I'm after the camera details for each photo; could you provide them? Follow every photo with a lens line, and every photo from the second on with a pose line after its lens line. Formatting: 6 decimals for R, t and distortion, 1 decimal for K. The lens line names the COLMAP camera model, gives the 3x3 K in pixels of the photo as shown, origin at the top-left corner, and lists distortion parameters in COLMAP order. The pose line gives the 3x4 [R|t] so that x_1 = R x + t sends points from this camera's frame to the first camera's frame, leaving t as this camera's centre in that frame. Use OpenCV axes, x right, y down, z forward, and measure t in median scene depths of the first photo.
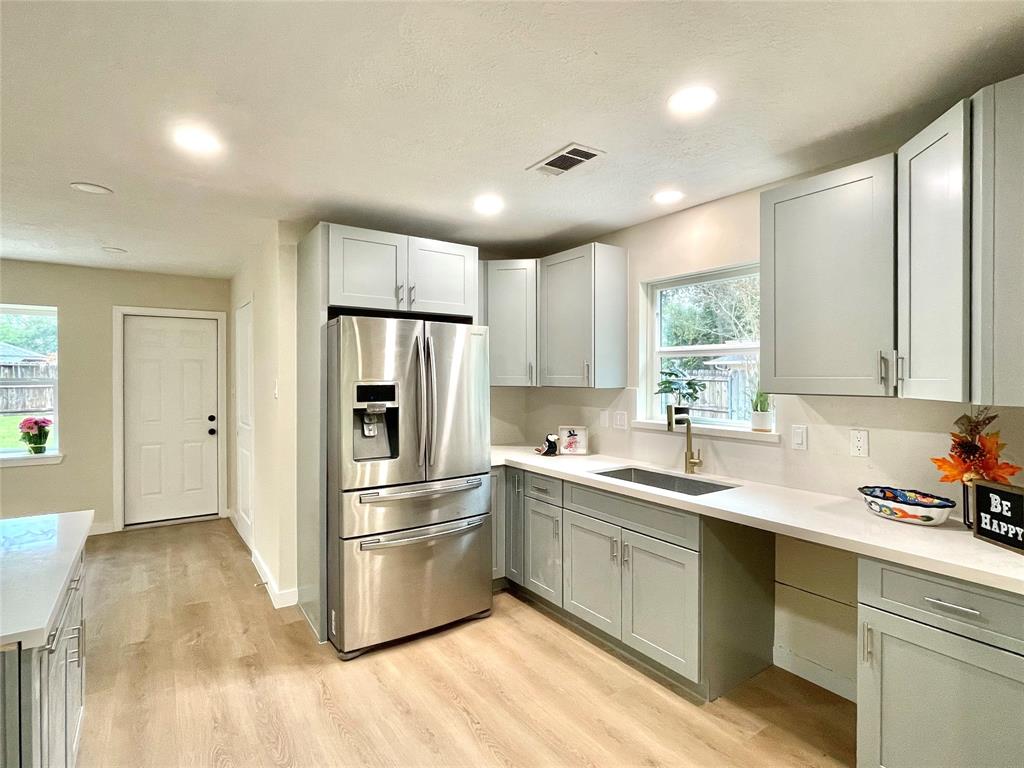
lens RADIAL K [[519.4, 0, 510.7], [0, 519.4, 378.0], [0, 0, 1]] dist [-0.004413, 0.000553]
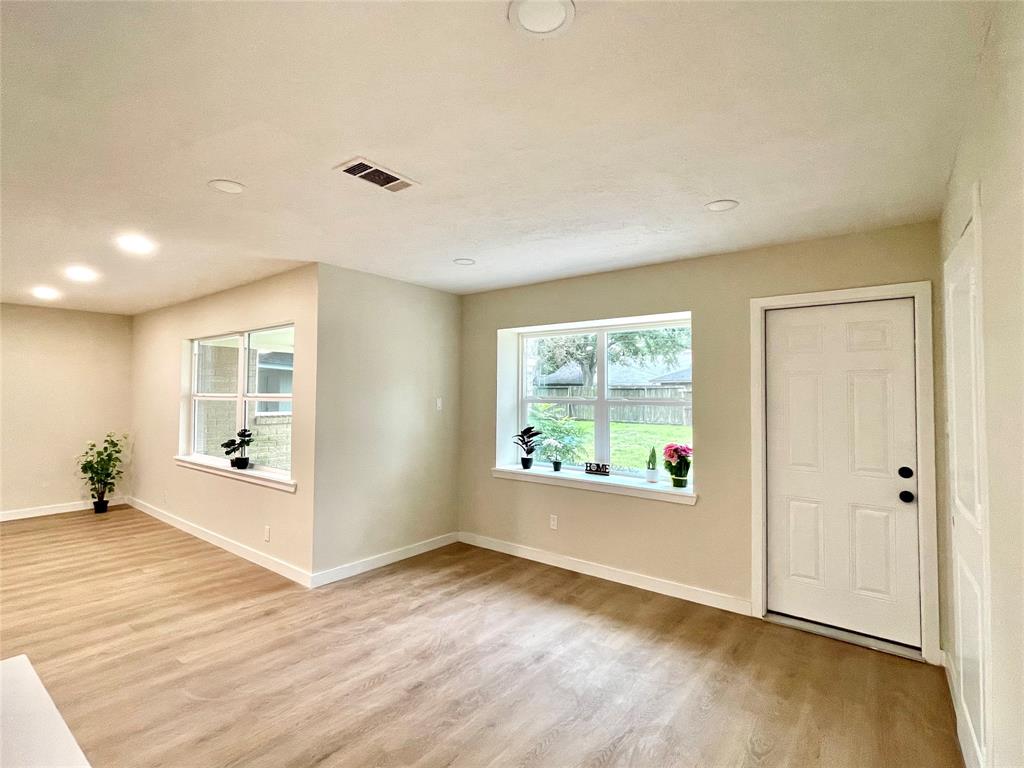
lens RADIAL K [[493.6, 0, 509.2], [0, 493.6, 377.6], [0, 0, 1]] dist [-0.005658, 0.002871]
pose [[0.301297, -0.028215, -0.953113, -0.212480], [-0.010517, 0.999403, -0.032910, -0.003754], [0.953472, 0.019940, 0.300821, 0.468968]]
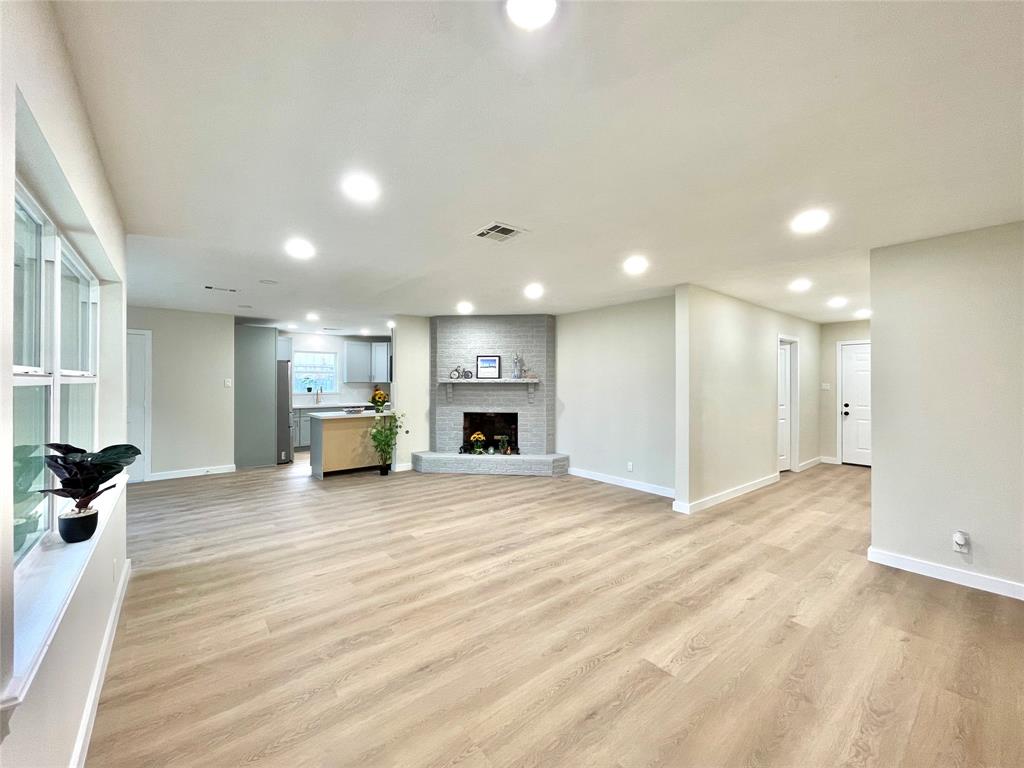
lens RADIAL K [[414.6, 0, 506.9], [0, 414.6, 380.3], [0, 0, 1]] dist [-0.001999, 0.000111]
pose [[-0.069807, 0.003768, 0.997553, -1.693705], [0.004815, 0.999982, -0.003440, 0.014459], [-0.997549, 0.004563, -0.069824, -0.108783]]
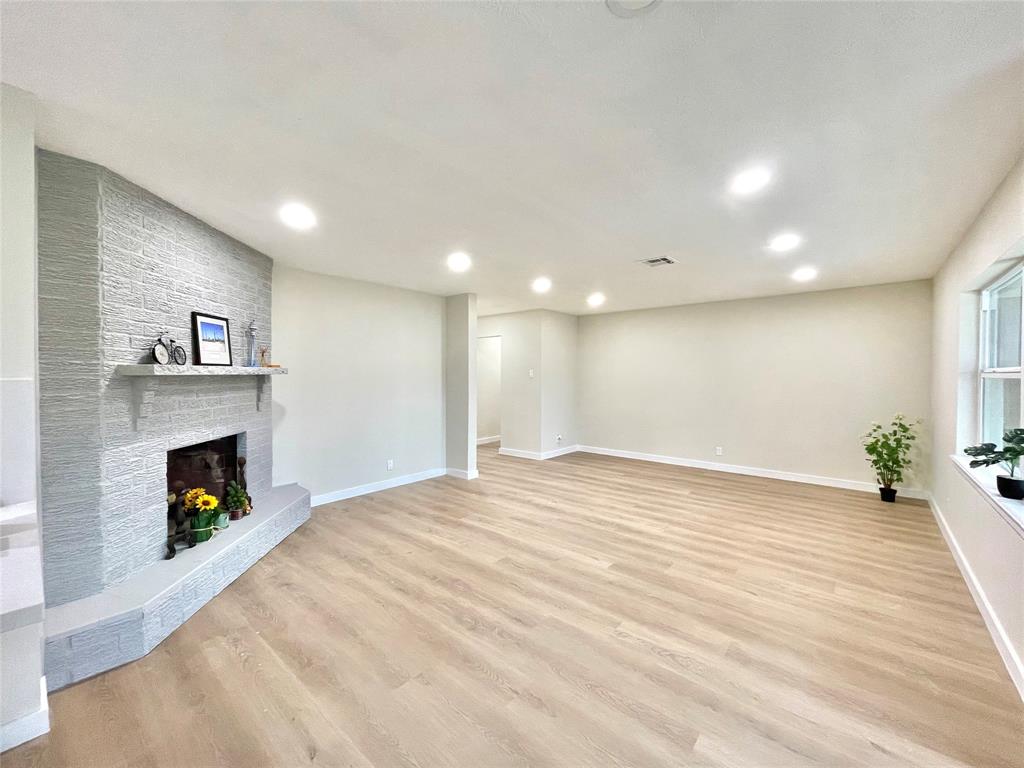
lens RADIAL K [[414.6, 0, 513.2], [0, 414.6, 382.0], [0, 0, 1]] dist [-0.001999, 0.000111]
pose [[-0.966461, 0.002975, -0.256795, -0.630494], [-0.004007, 0.999636, 0.026664, 0.009724], [0.256781, 0.026798, -0.966098, 0.556801]]
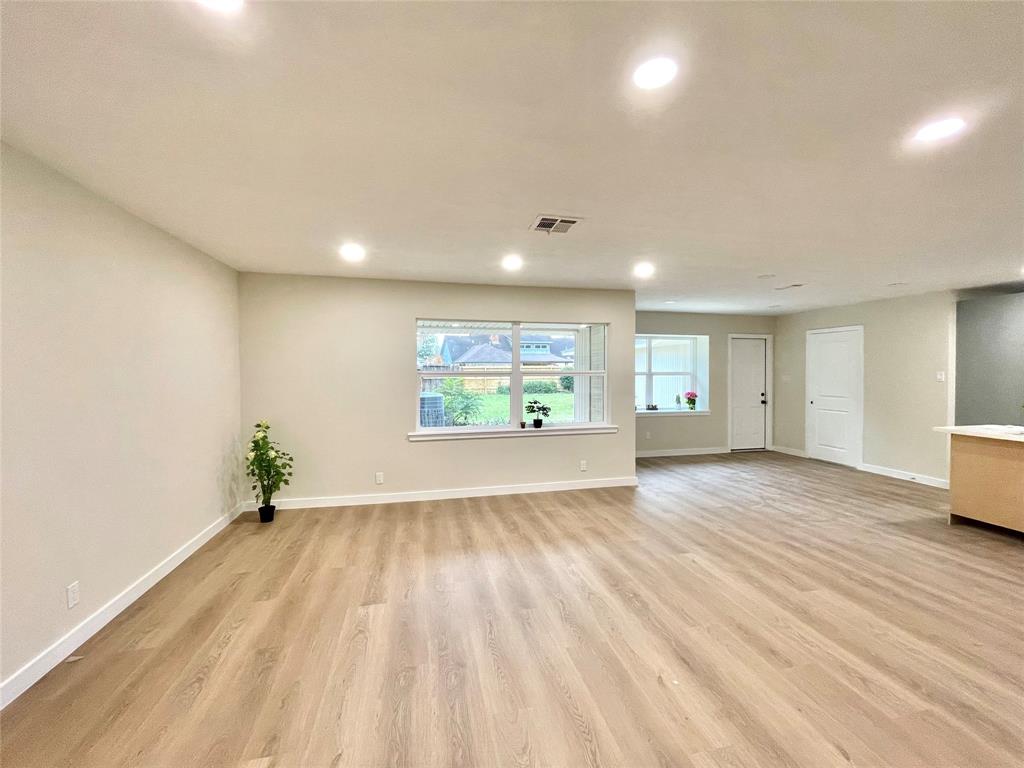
lens RADIAL K [[414.6, 0, 514.4], [0, 414.6, 376.5], [0, 0, 1]] dist [-0.001999, 0.000111]
pose [[0.931632, 0.004234, -0.363378, -0.940630], [-0.002079, 0.999978, 0.006322, 0.009360], [0.363397, -0.005135, 0.931620, -0.703202]]
